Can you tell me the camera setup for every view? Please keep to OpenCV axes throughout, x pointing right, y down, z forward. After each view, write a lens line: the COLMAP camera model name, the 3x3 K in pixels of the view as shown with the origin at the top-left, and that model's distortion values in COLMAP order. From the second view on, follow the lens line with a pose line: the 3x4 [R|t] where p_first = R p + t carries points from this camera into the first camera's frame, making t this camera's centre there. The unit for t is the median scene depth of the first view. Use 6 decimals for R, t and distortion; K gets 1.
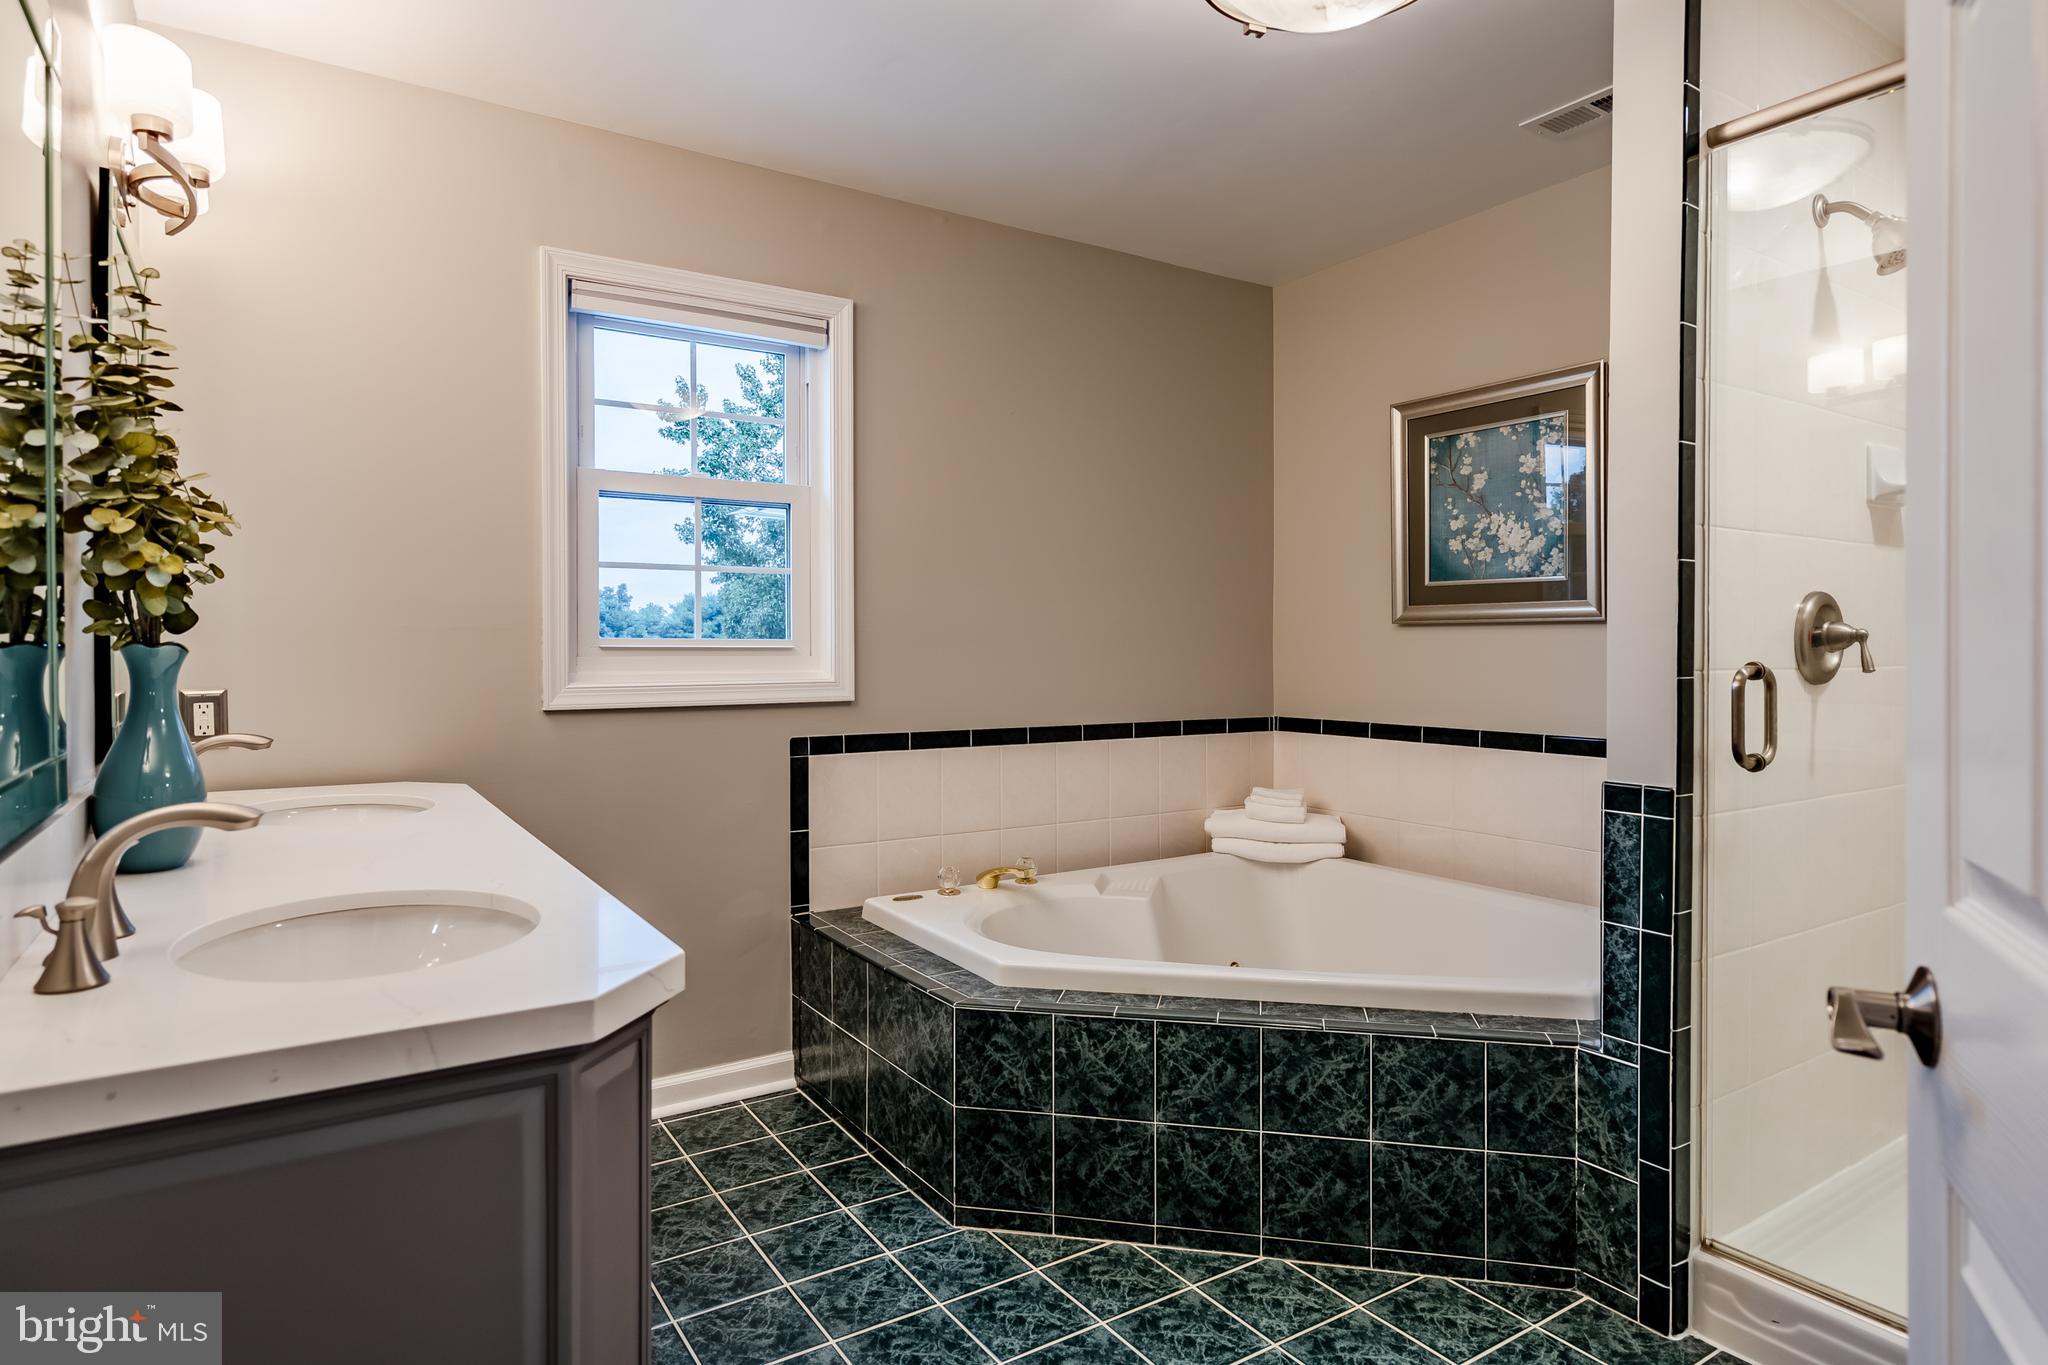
lens RADIAL K [[1135.6, 0, 1028.0], [0, 1135.6, 665.5], [0, 0, 1]] dist [-0.004073, -0.001273]
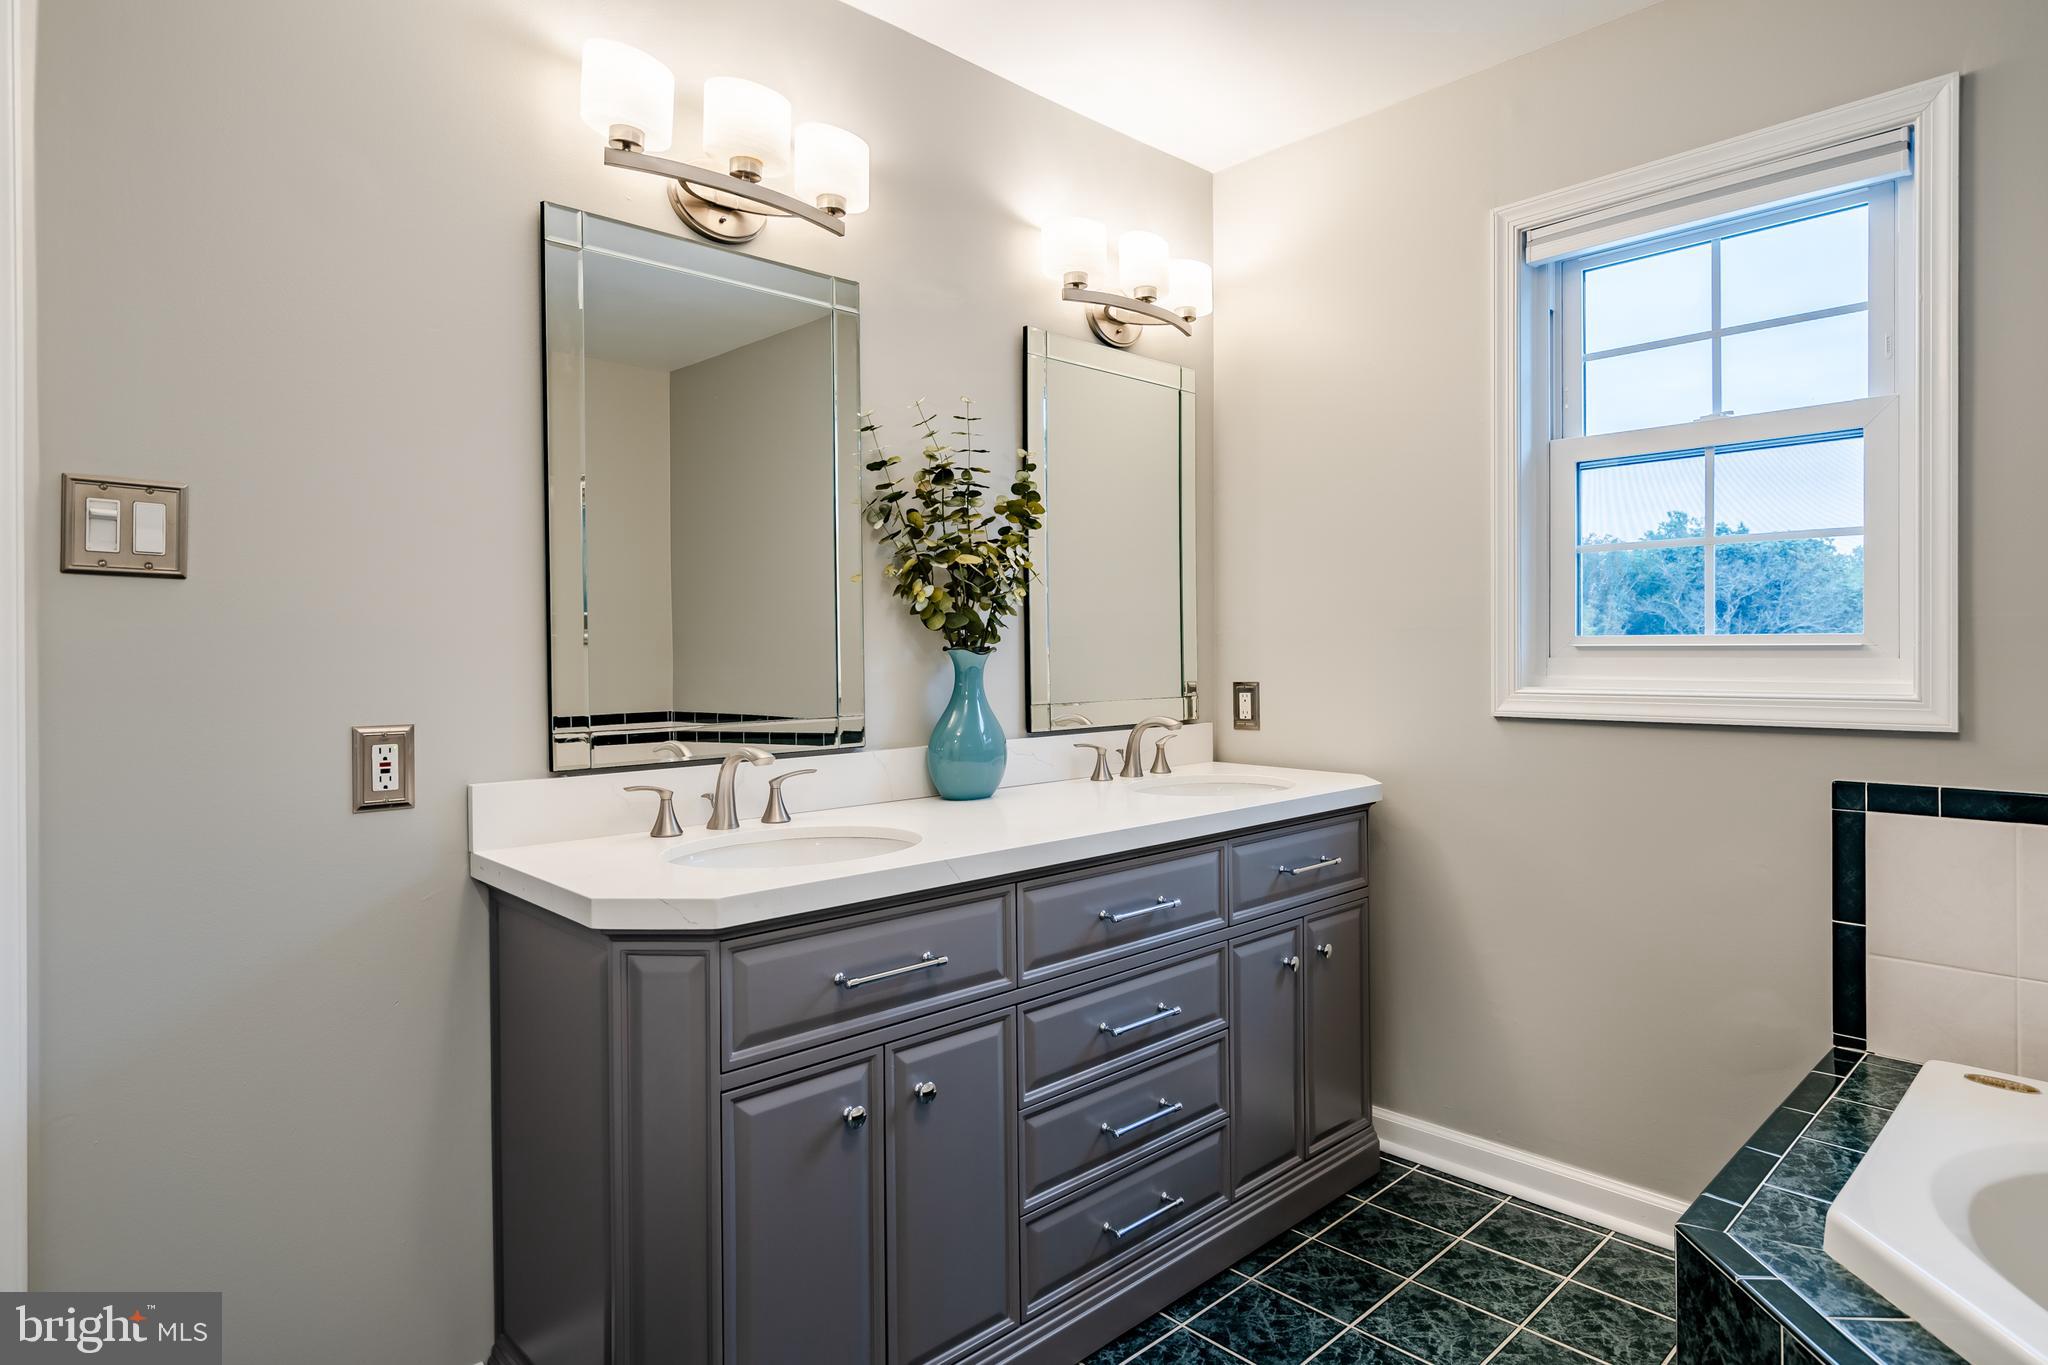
lens RADIAL K [[1135.6, 0, 1028.3], [0, 1135.6, 671.6], [0, 0, 1]] dist [-0.004073, -0.001273]
pose [[0.184739, 0.015463, -0.982666, 0.370012], [-0.014686, 0.999808, 0.012972, -0.002465], [0.982678, 0.012035, 0.184930, 0.424044]]
